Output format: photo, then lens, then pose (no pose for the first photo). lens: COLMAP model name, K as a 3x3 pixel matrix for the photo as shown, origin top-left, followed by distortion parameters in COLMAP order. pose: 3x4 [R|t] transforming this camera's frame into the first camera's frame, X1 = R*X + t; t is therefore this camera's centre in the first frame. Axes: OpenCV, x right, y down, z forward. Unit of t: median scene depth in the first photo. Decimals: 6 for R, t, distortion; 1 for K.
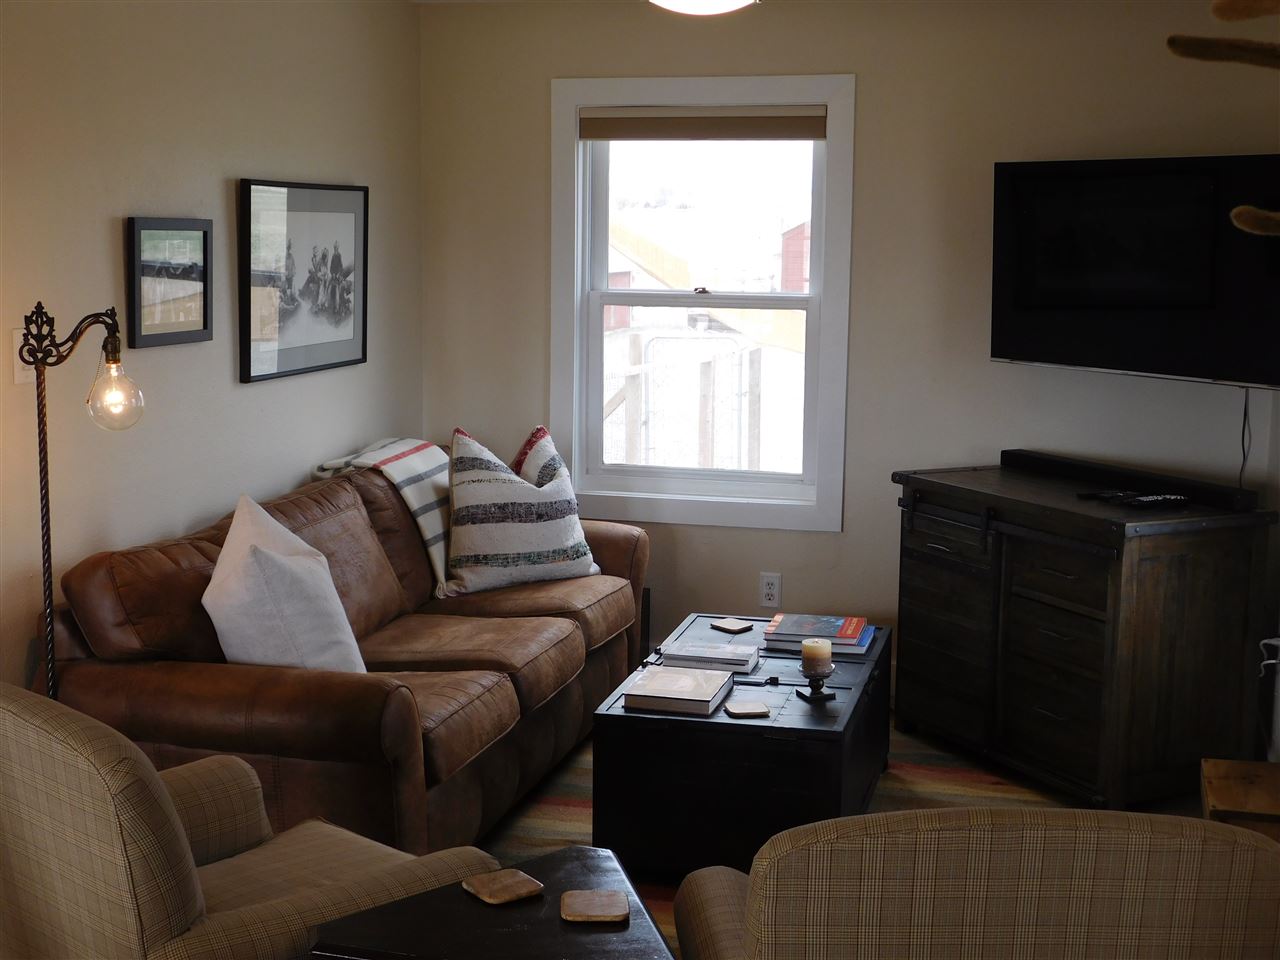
lens RADIAL K [[1701.3, 0, 639.1], [0, 1701.3, 481.1], [0, 0, 1]] dist [-0.009961, 0.000000]
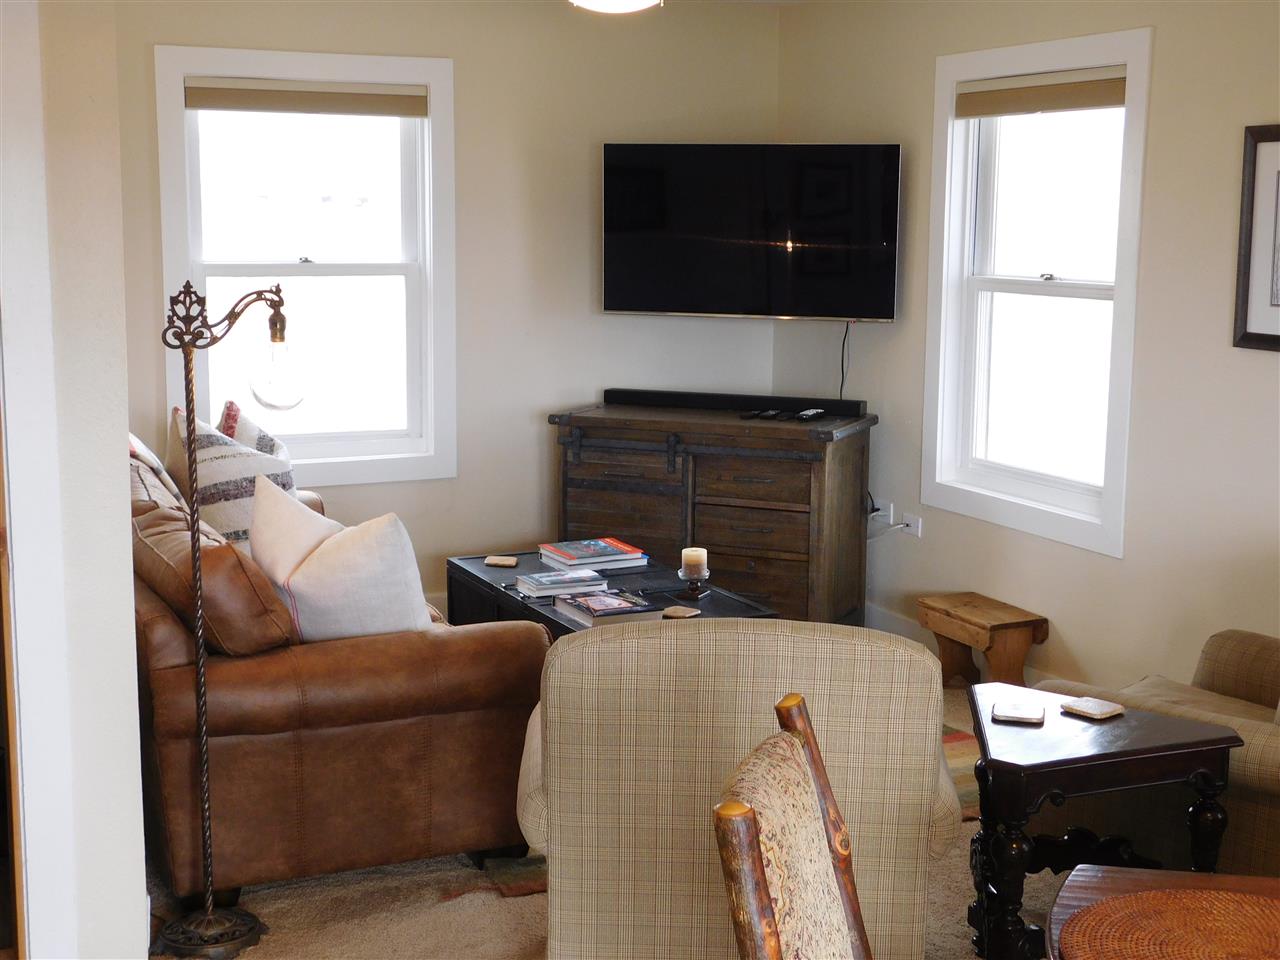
lens RADIAL K [[1701.3, 0, 639.6], [0, 1701.3, 478.5], [0, 0, 1]] dist [-0.009961, 0.000000]
pose [[0.764785, -0.104334, 0.635782, -0.763214], [0.093336, 0.994333, 0.050900, -0.021844], [-0.637490, 0.020414, 0.770188, 0.126382]]
